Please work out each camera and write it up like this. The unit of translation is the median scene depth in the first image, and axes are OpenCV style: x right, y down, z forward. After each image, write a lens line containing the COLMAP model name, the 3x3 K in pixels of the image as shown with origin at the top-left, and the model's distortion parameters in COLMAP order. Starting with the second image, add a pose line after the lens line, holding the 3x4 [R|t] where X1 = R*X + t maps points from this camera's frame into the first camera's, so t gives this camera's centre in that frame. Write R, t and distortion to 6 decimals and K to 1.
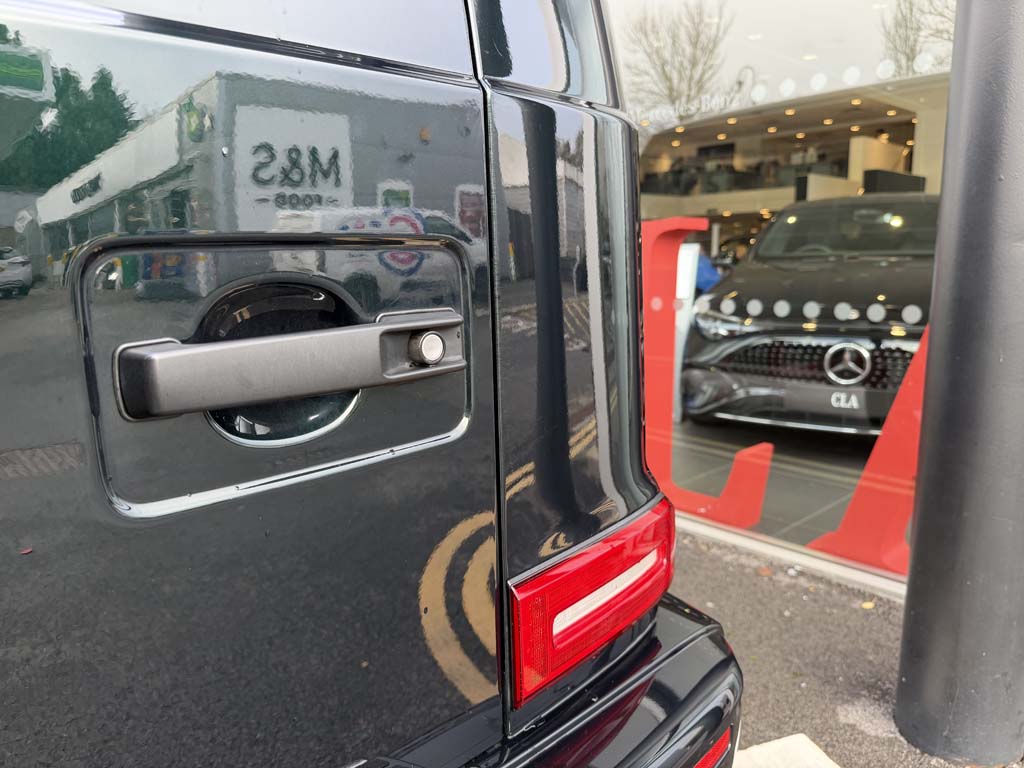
lens RADIAL K [[710.7, 0, 511.1], [0, 710.7, 381.2], [0, 0, 1]] dist [-0.031635, 0.005074]
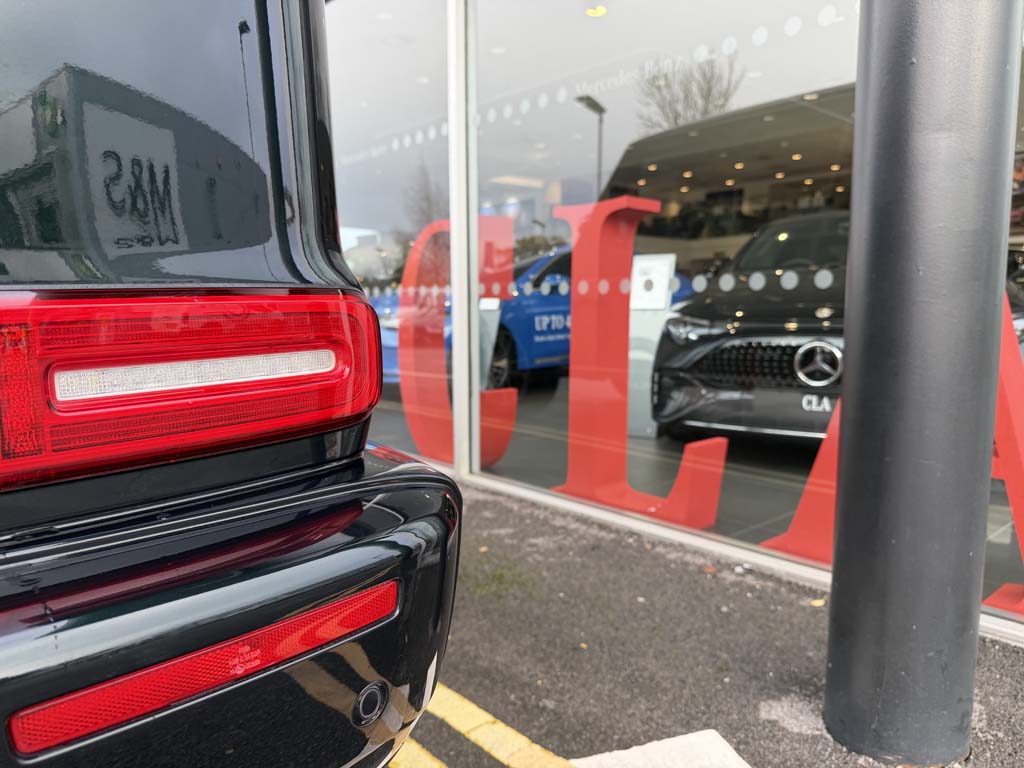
lens RADIAL K [[710.7, 0, 512.9], [0, 710.7, 389.8], [0, 0, 1]] dist [-0.031635, 0.005074]
pose [[0.999871, 0.009658, -0.012842, 0.122536], [-0.010288, 0.998702, -0.049883, 0.092274], [0.012343, 0.050008, 0.998673, 0.082103]]
